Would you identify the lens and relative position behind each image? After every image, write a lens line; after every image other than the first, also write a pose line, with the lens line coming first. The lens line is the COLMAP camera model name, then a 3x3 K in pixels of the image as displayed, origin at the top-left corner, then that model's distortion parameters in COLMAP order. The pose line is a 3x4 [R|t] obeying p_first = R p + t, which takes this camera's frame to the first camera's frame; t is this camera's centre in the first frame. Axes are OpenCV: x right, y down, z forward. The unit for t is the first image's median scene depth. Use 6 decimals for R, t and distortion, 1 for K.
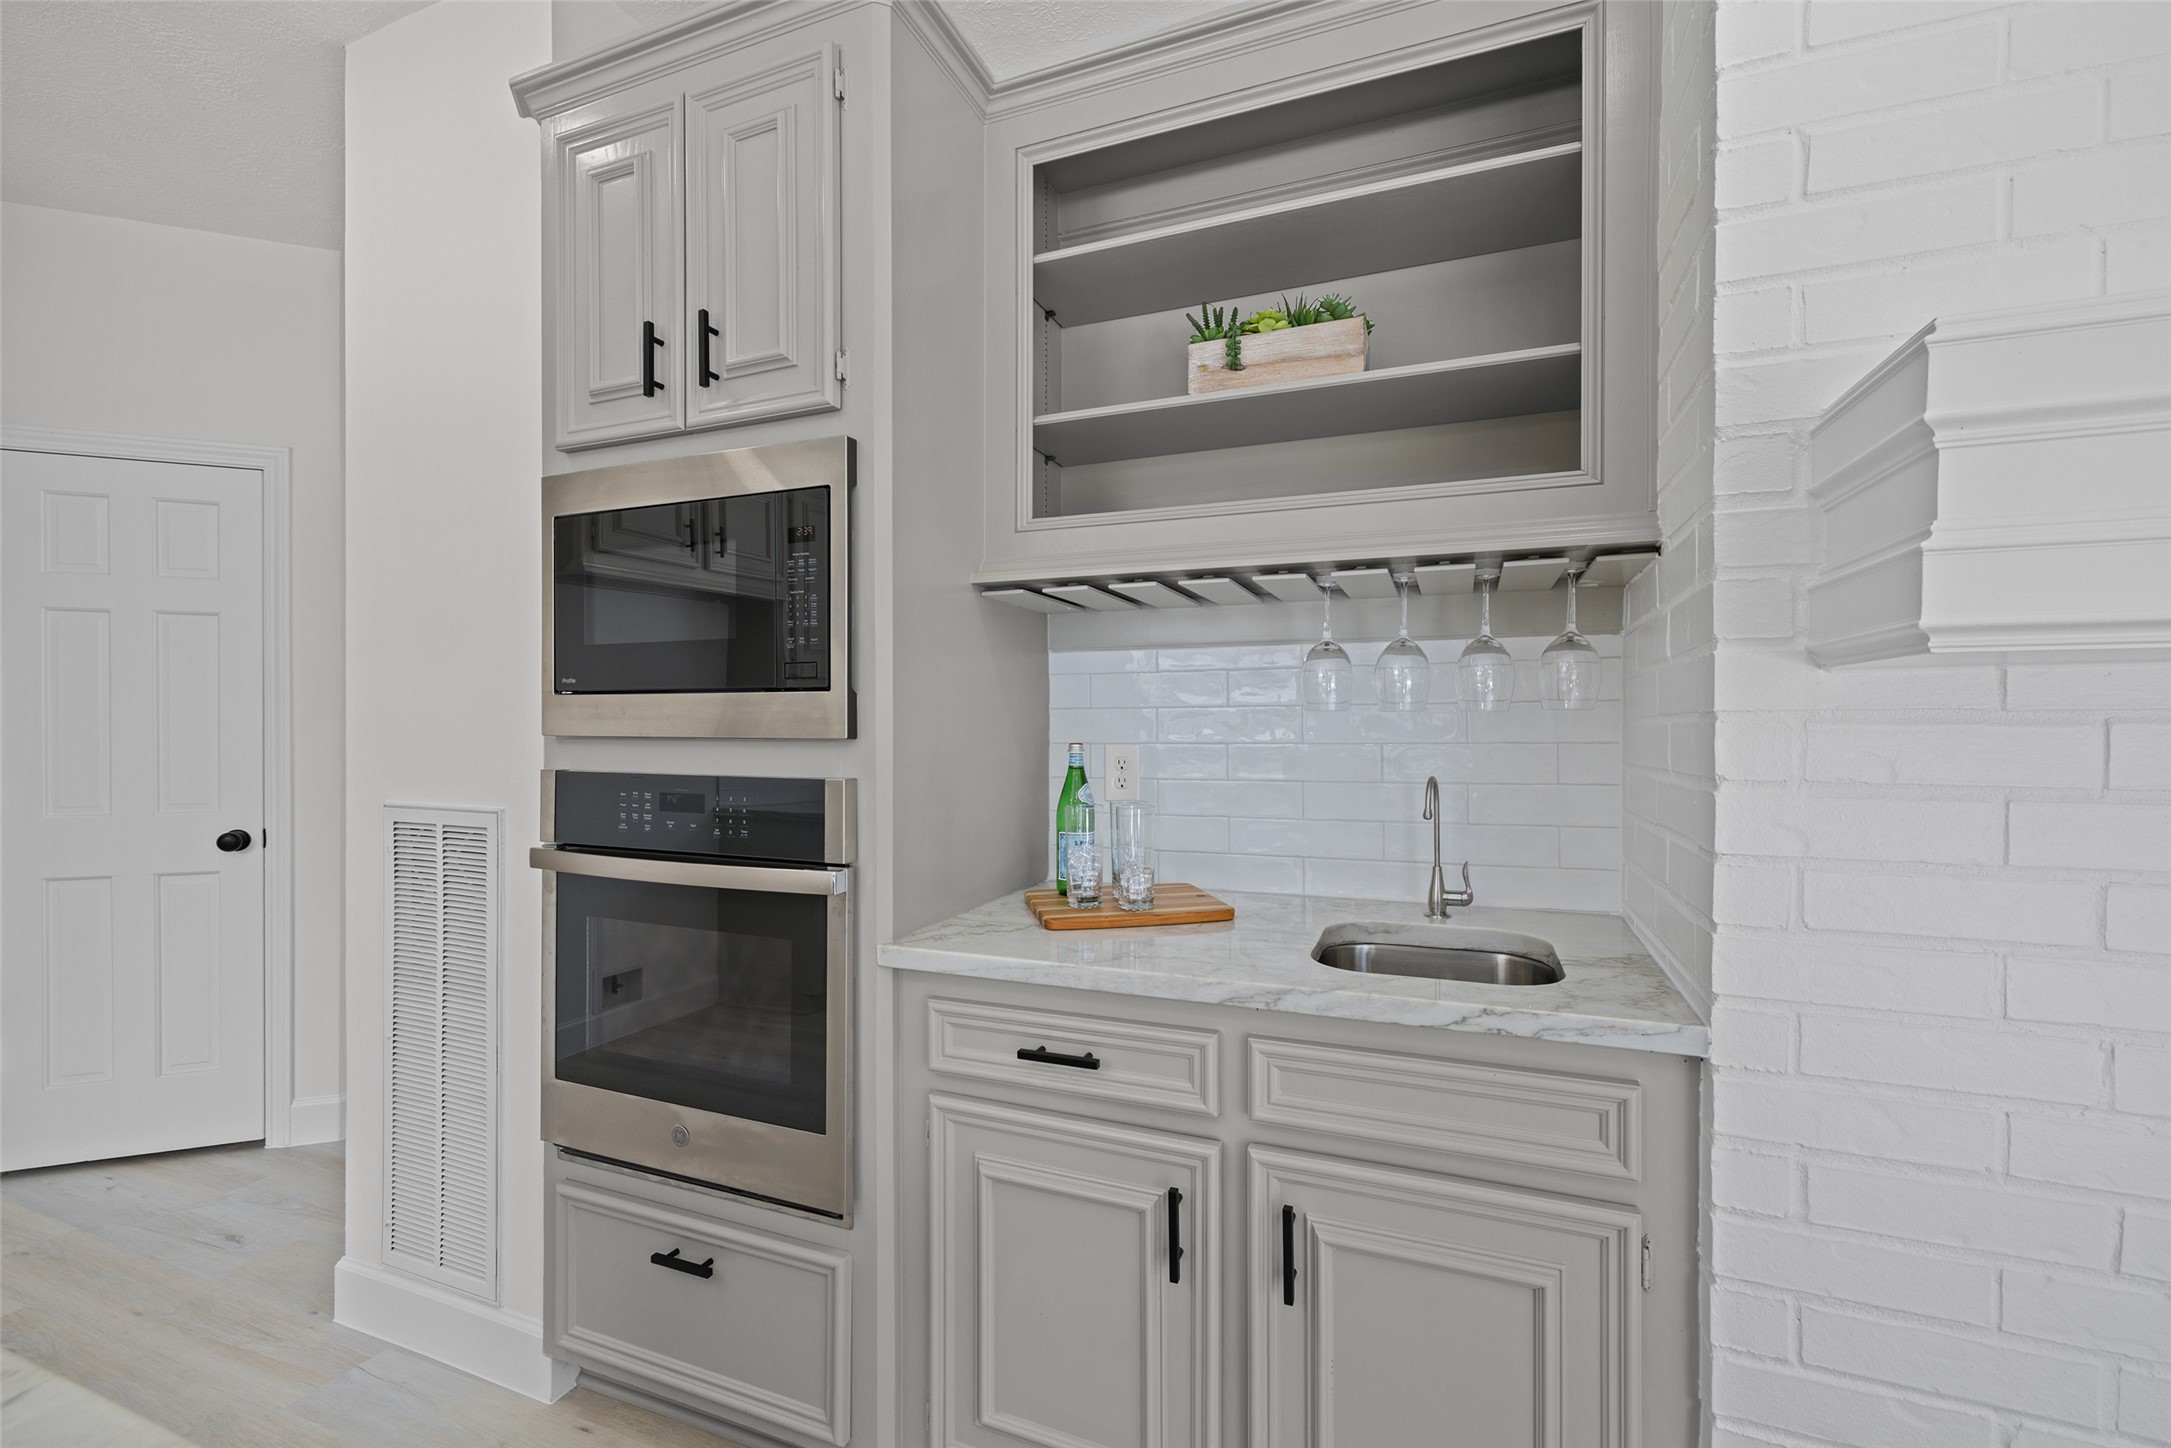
lens RADIAL K [[901.4, 0, 1085.2], [0, 901.4, 721.3], [0, 0, 1]] dist [0.000321, 0.001104]
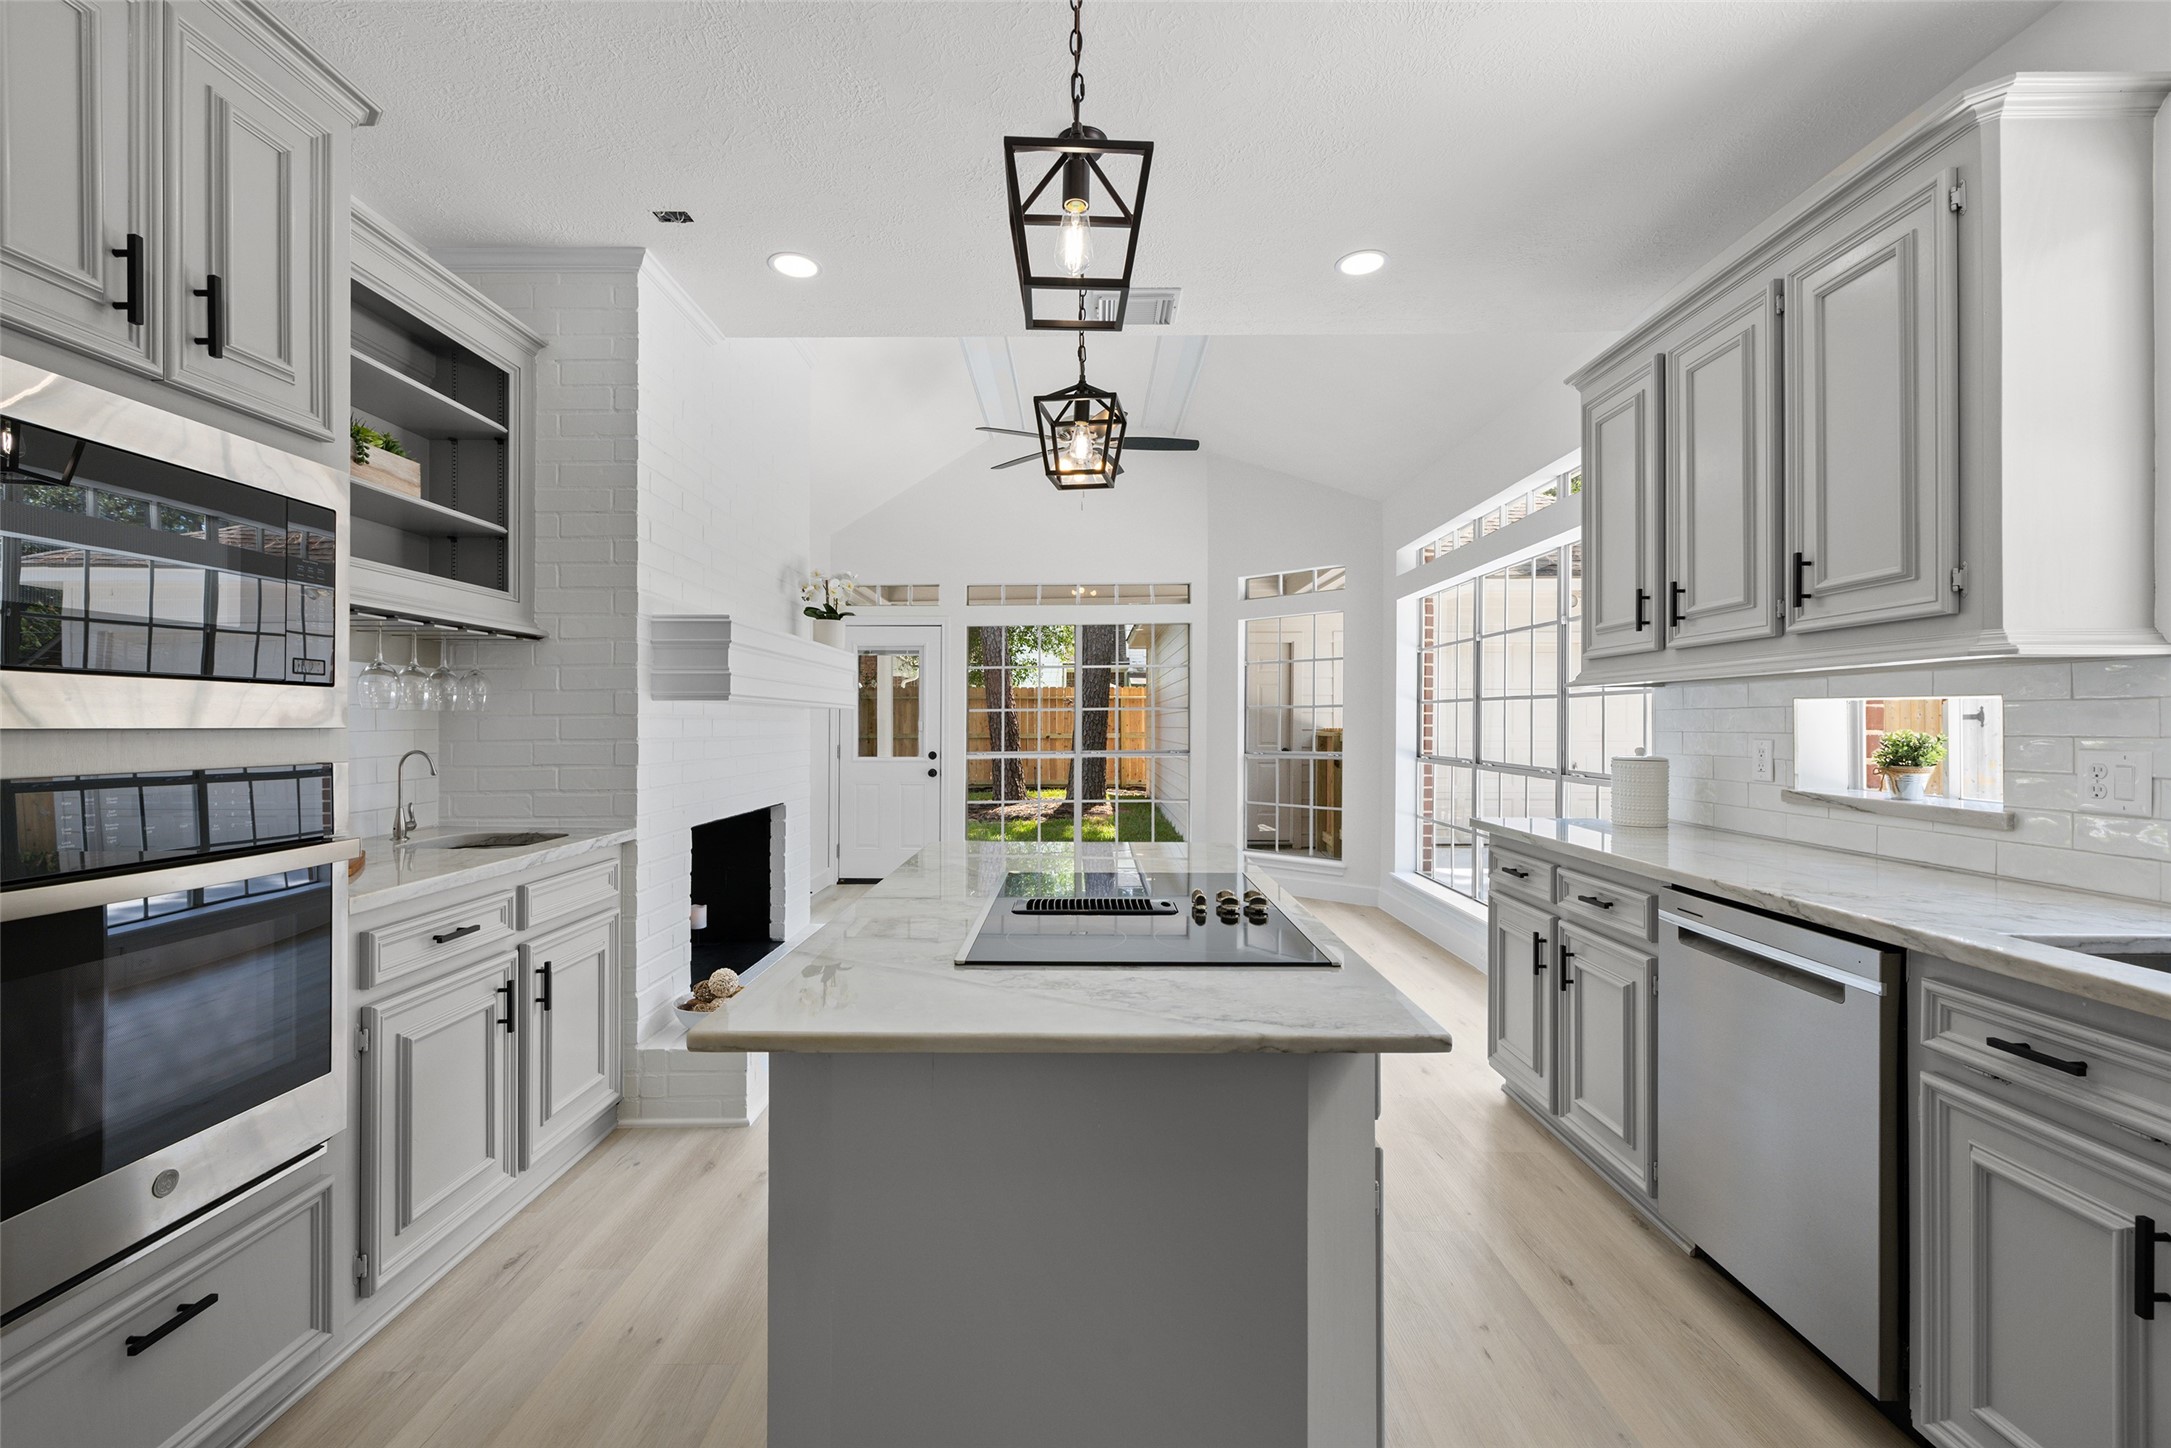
lens RADIAL K [[901.4, 0, 1105.2], [0, 901.4, 720.9], [0, 0, 1]] dist [0.000321, 0.001104]
pose [[-0.388570, 0.003523, 0.921413, -1.615467], [-0.000290, 0.999992, -0.003946, 0.012209], [-0.921419, -0.001800, -0.388566, 0.496828]]
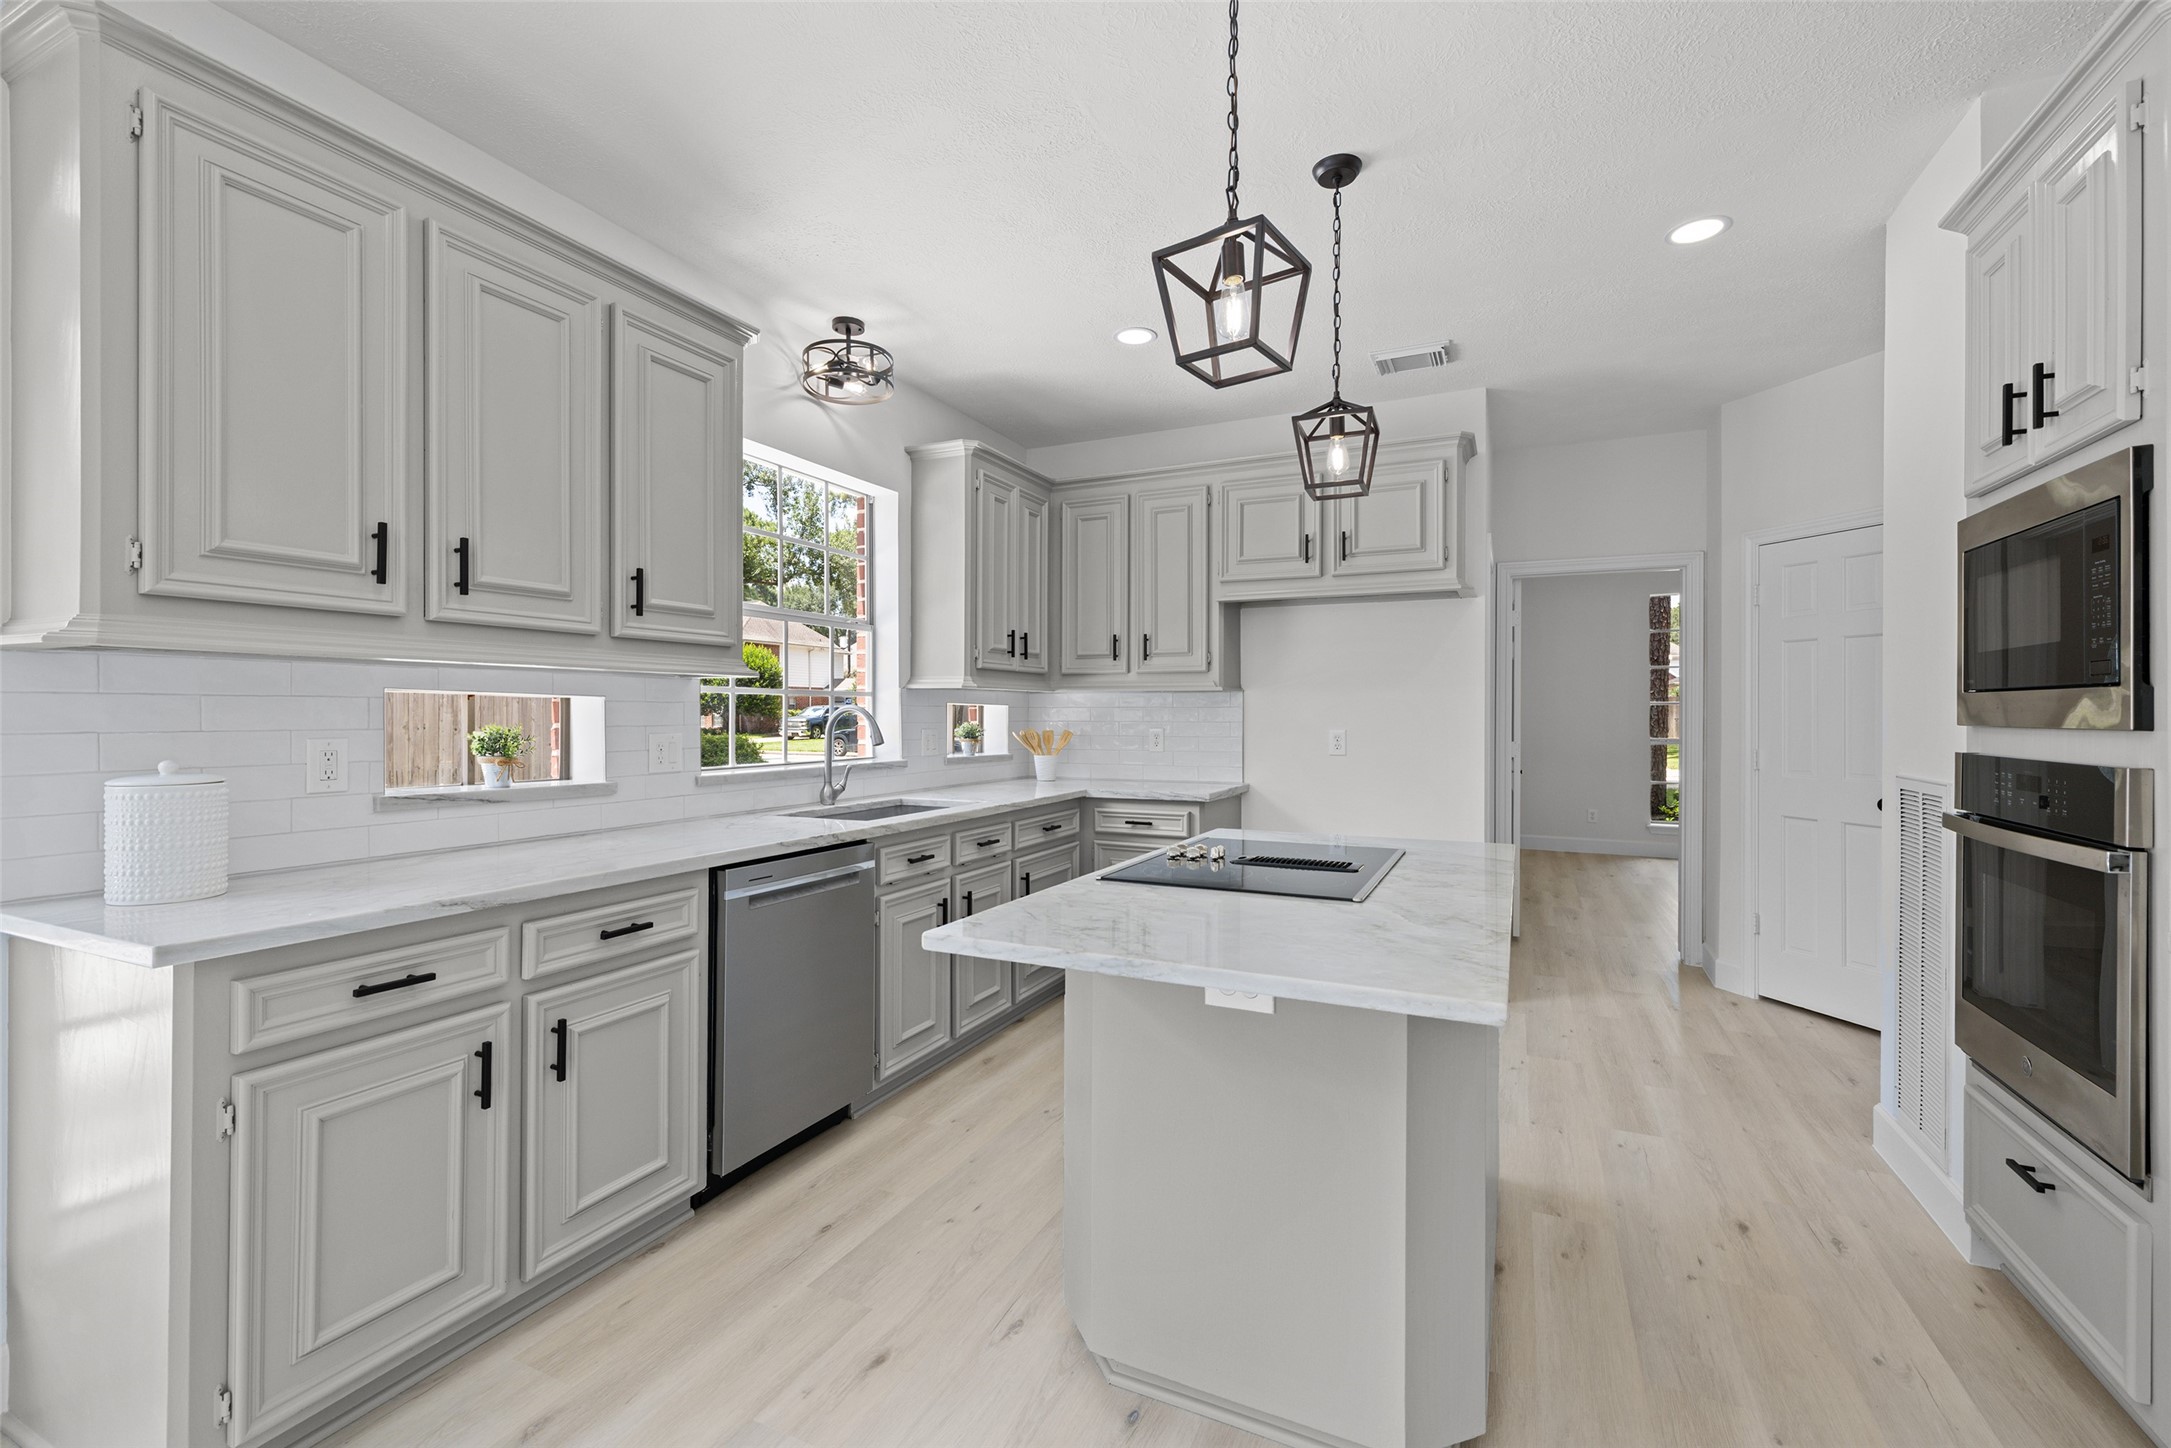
lens RADIAL K [[901.4, 0, 1086.7], [0, 901.4, 718.7], [0, 0, 1]] dist [0.000321, 0.001104]
pose [[-0.067802, 0.006386, -0.997678, 0.806480], [-0.002039, 0.999977, 0.006539, 0.000424], [0.997697, 0.002478, -0.067788, -0.145503]]
